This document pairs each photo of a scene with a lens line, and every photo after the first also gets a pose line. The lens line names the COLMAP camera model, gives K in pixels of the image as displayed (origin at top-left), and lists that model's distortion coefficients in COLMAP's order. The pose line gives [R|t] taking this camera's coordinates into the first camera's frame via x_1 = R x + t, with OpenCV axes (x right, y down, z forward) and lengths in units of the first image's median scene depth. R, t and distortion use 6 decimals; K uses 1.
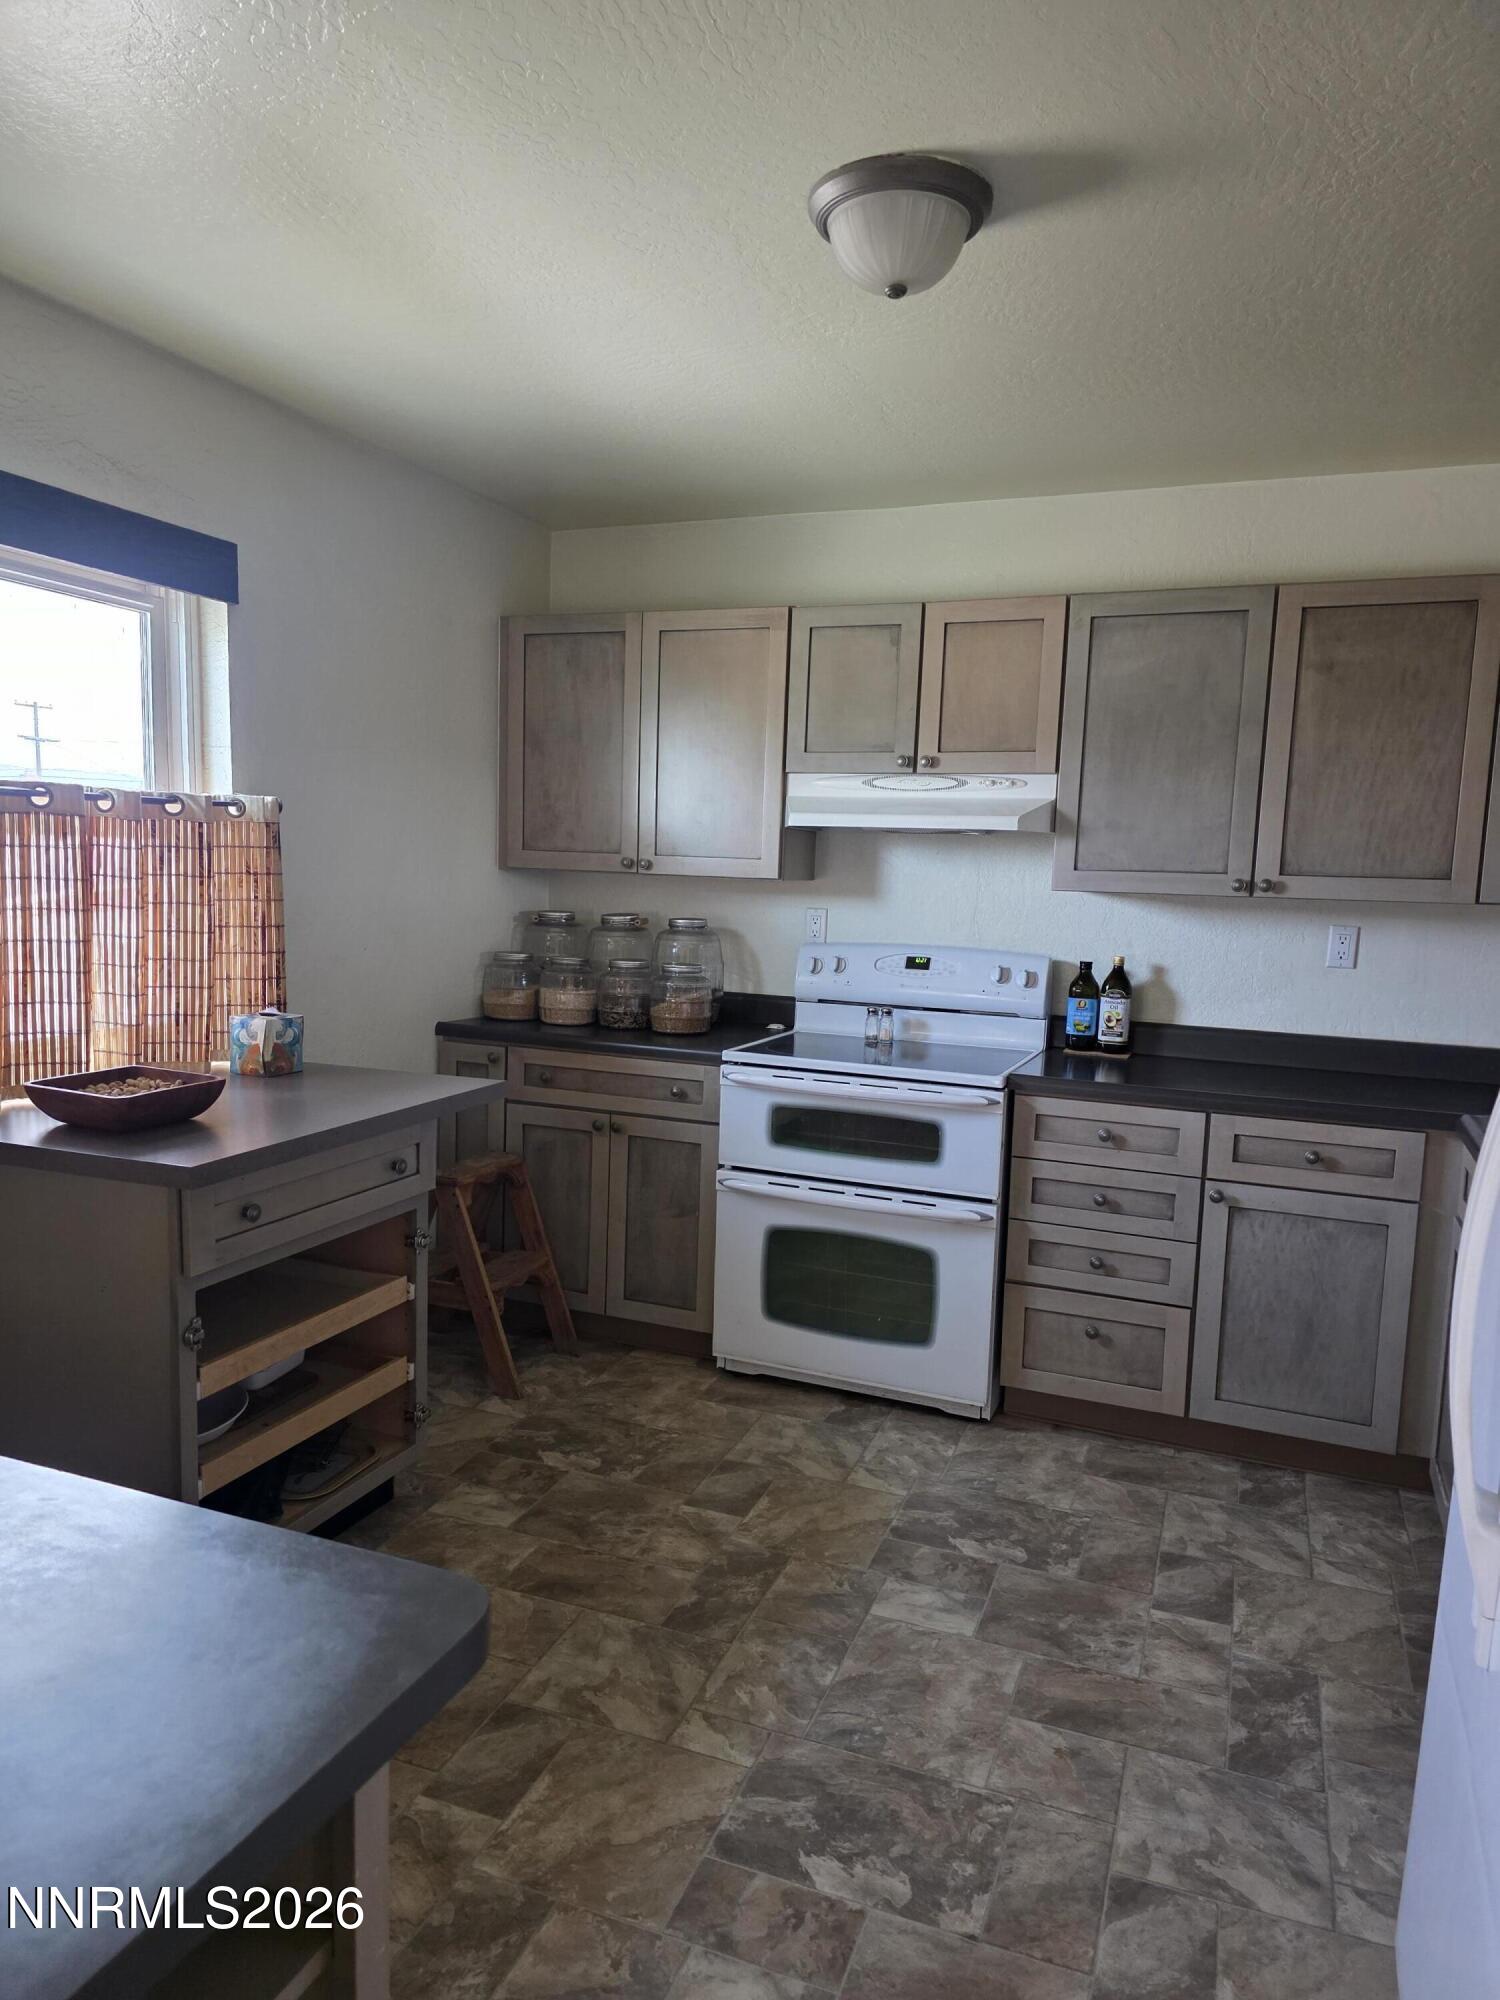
lens RADIAL K [[1344.2, 0, 736.9], [0, 1344.2, 1034.6], [0, 0, 1]] dist [0.072126, -0.067035]
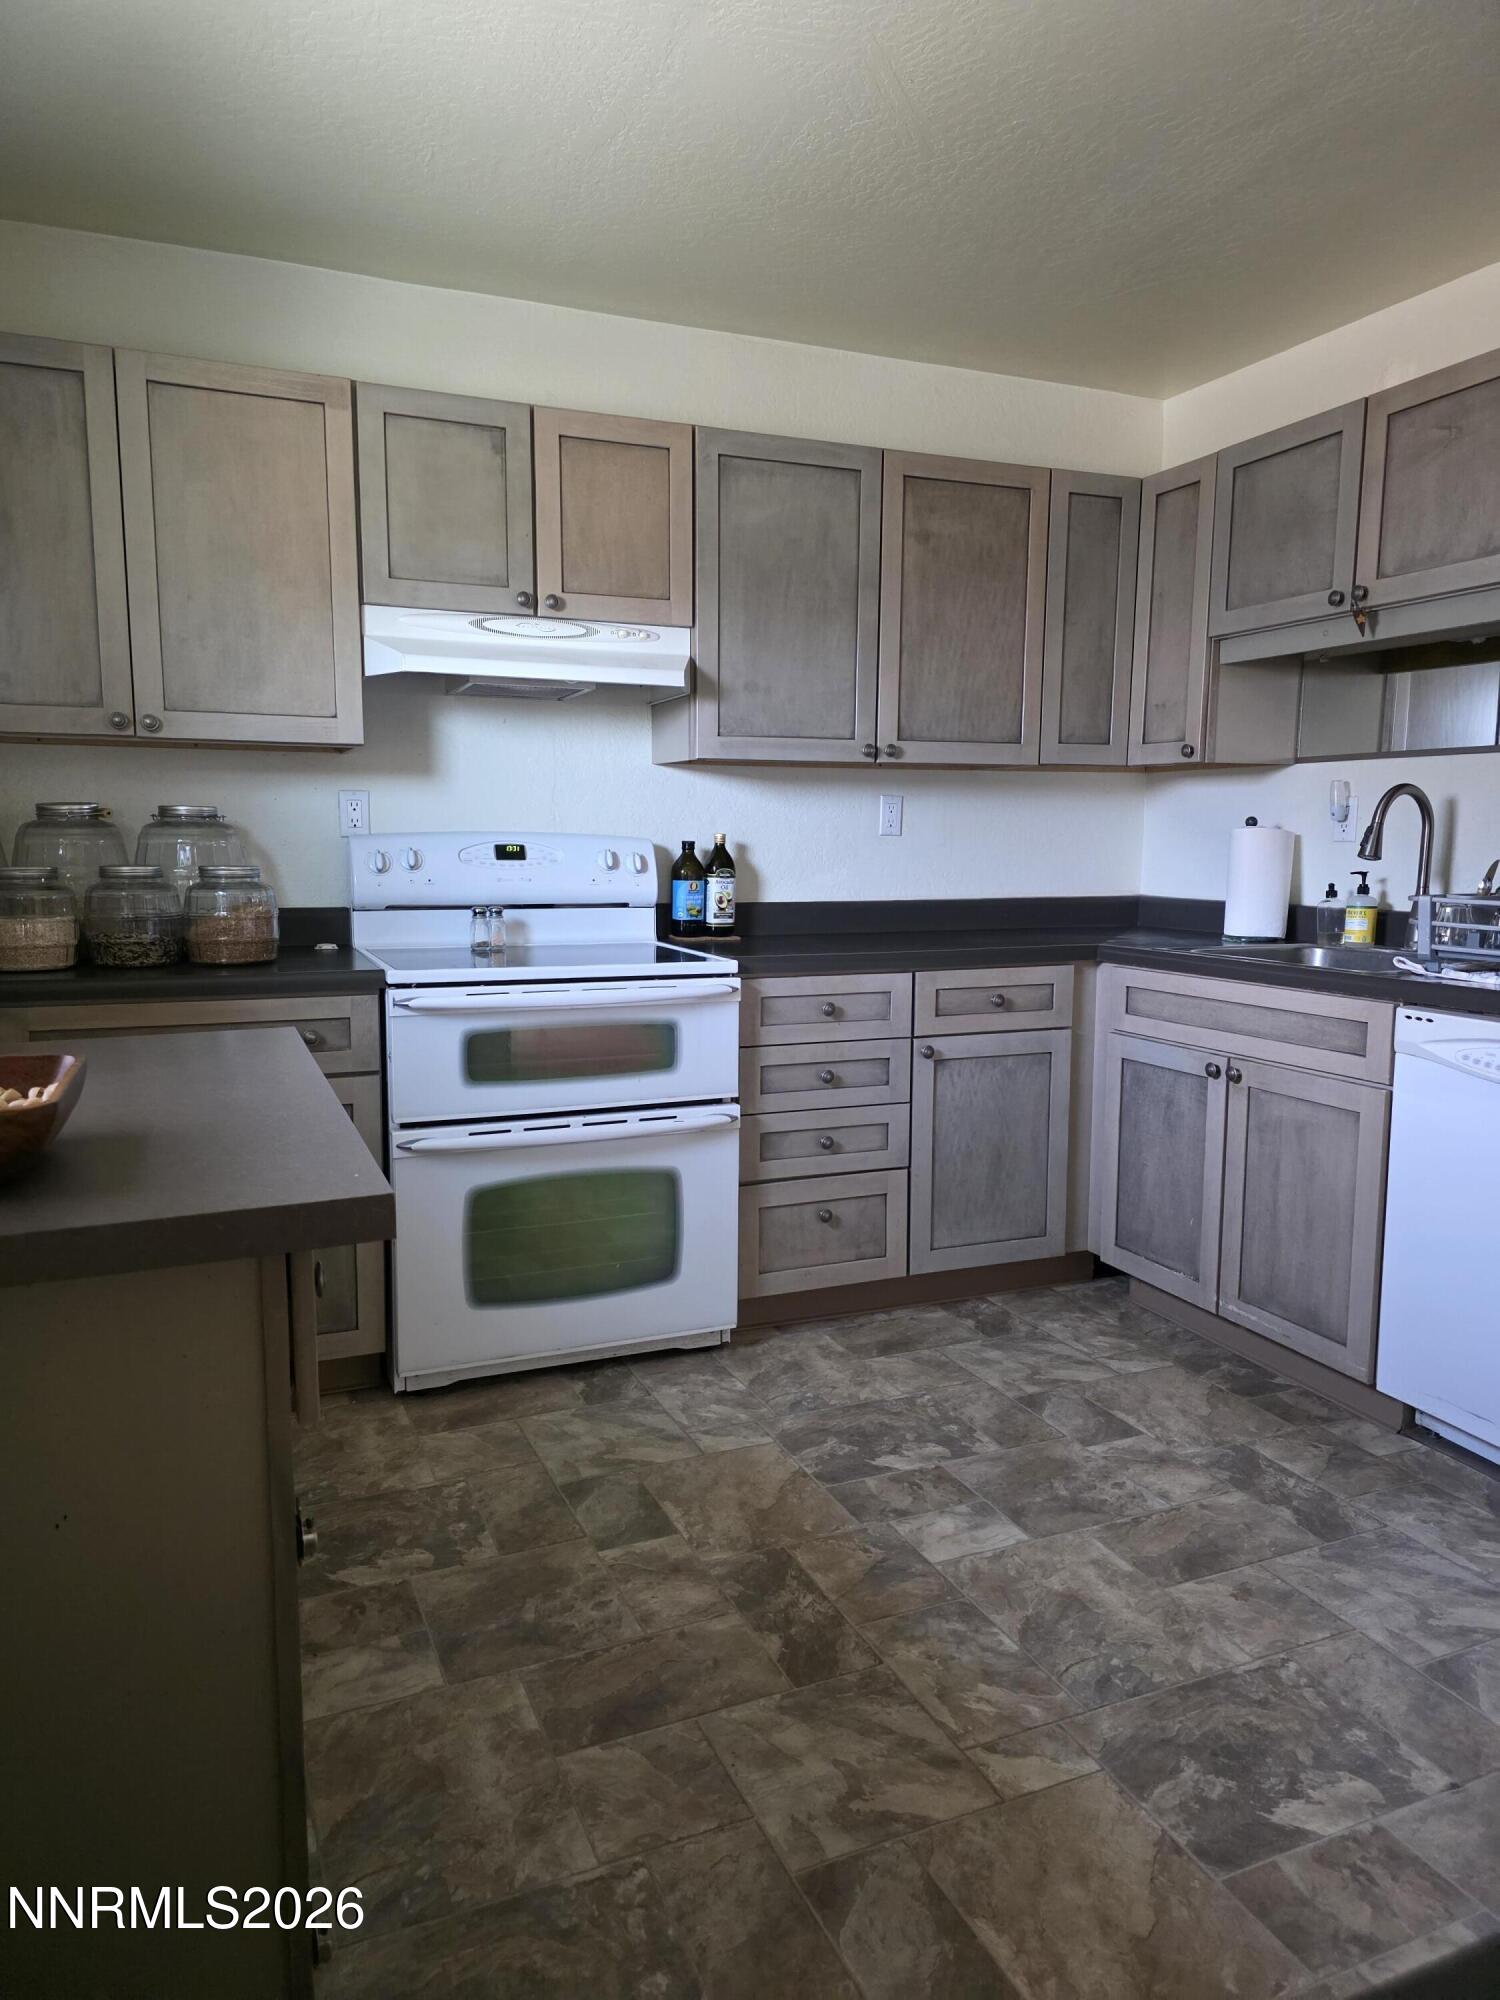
lens RADIAL K [[1344.2, 0, 734.4], [0, 1344.2, 1011.1], [0, 0, 1]] dist [0.072126, -0.067035]
pose [[0.713927, -0.122245, 0.689466, -0.421218], [0.108306, 0.992072, 0.063749, 0.007960], [-0.691793, 0.029161, 0.721507, 0.353766]]
